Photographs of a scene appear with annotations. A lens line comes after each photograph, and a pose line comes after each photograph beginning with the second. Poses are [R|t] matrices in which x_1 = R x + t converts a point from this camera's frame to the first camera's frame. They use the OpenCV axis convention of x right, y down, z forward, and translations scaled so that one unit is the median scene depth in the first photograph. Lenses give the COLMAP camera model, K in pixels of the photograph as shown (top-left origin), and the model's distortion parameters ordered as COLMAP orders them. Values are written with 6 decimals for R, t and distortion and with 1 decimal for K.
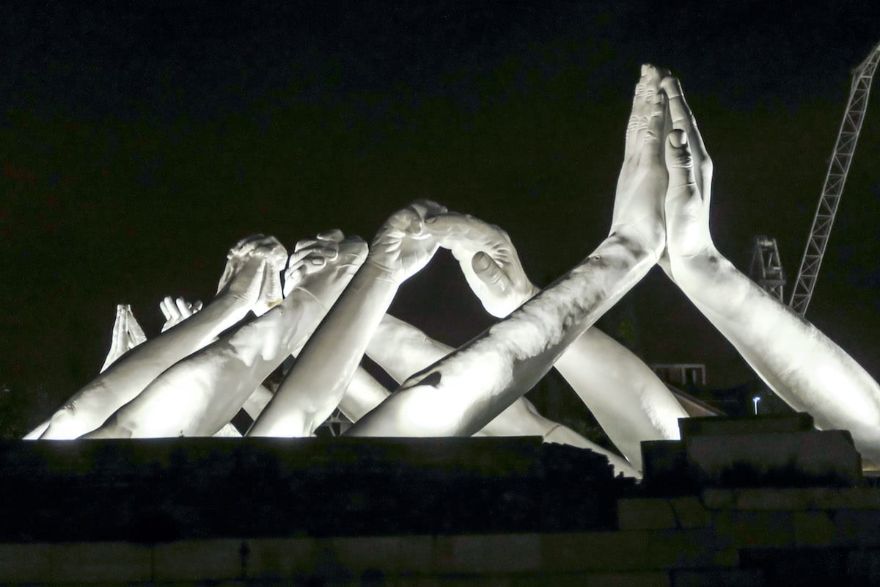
lens RADIAL K [[1469.4, 0, 440.0], [0, 1469.4, 293.5], [0, 0, 1]] dist [-0.049385, 0.050888]
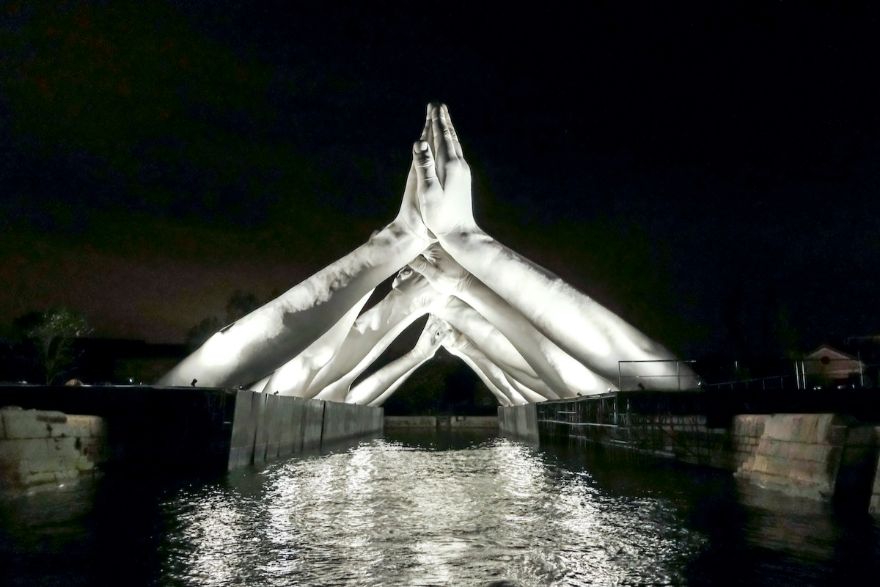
lens RADIAL K [[667.9, 0, 464.8], [0, 667.9, 291.1], [0, 0, 1]] dist [-0.009001, -0.000169]
pose [[0.903445, -0.061097, -0.424328, 0.349422], [0.045674, 0.997877, -0.046435, 0.044883], [0.426264, 0.022571, 0.904317, 0.356157]]
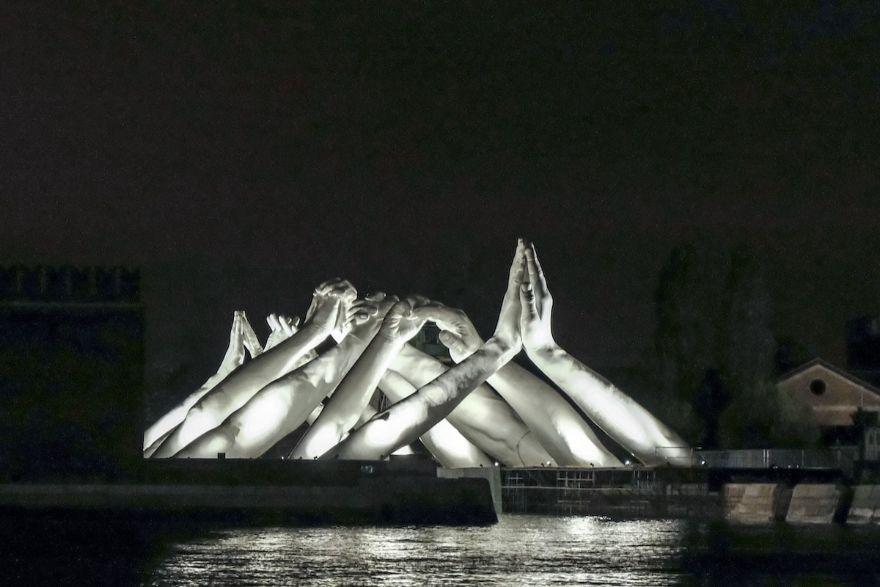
lens RADIAL K [[2249.3, 0, 440.0], [0, 2249.3, 293.5], [0, 0, 1]] dist [0.087398, 0.389056]
pose [[0.991405, 0.018717, -0.129482, 0.325513], [-0.011039, 0.998151, 0.059767, -0.205288], [0.130361, -0.057824, 0.989779, -1.410091]]
